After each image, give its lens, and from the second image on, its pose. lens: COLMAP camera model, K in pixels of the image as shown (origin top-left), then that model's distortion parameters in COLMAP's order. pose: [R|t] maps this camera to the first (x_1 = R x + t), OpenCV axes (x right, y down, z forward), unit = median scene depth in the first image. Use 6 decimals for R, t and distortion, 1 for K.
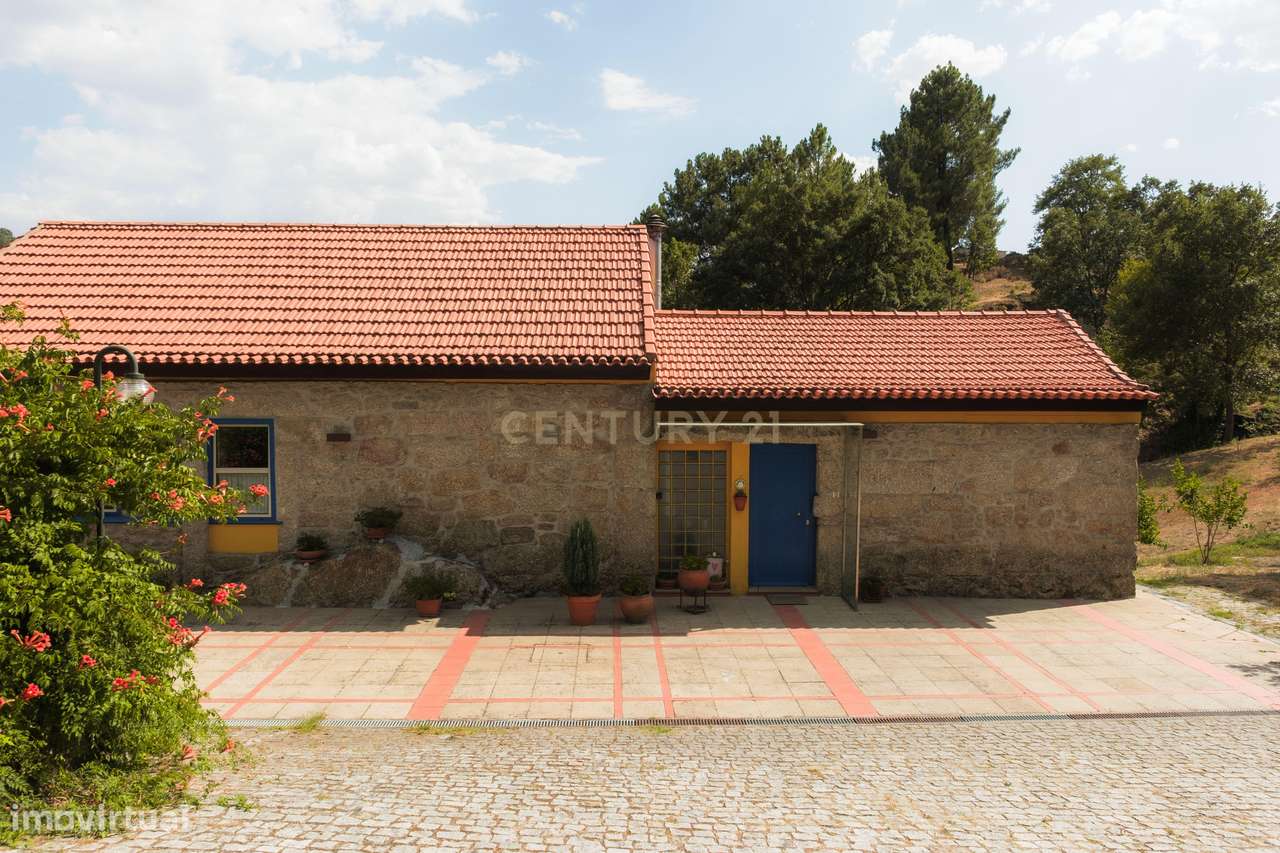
lens RADIAL K [[842.9, 0, 640.6], [0, 842.9, 424.1], [0, 0, 1]] dist [0.001481, 0.003043]
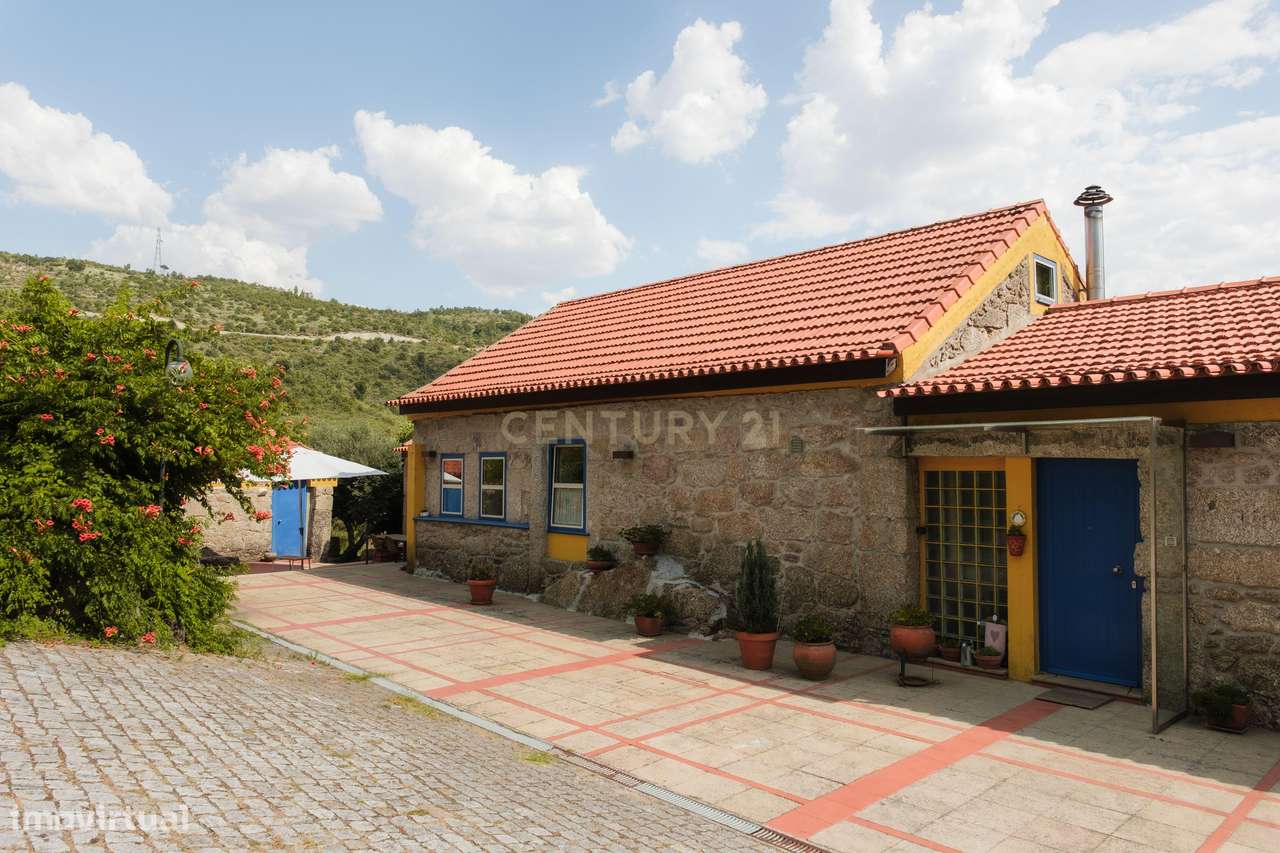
lens RADIAL K [[842.9, 0, 639.8], [0, 842.9, 430.5], [0, 0, 1]] dist [0.001481, 0.003043]
pose [[0.688782, -0.030282, -0.724336, 0.408604], [-0.030370, 0.997045, -0.070562, 0.057846], [0.724332, 0.070600, 0.685827, 0.293402]]
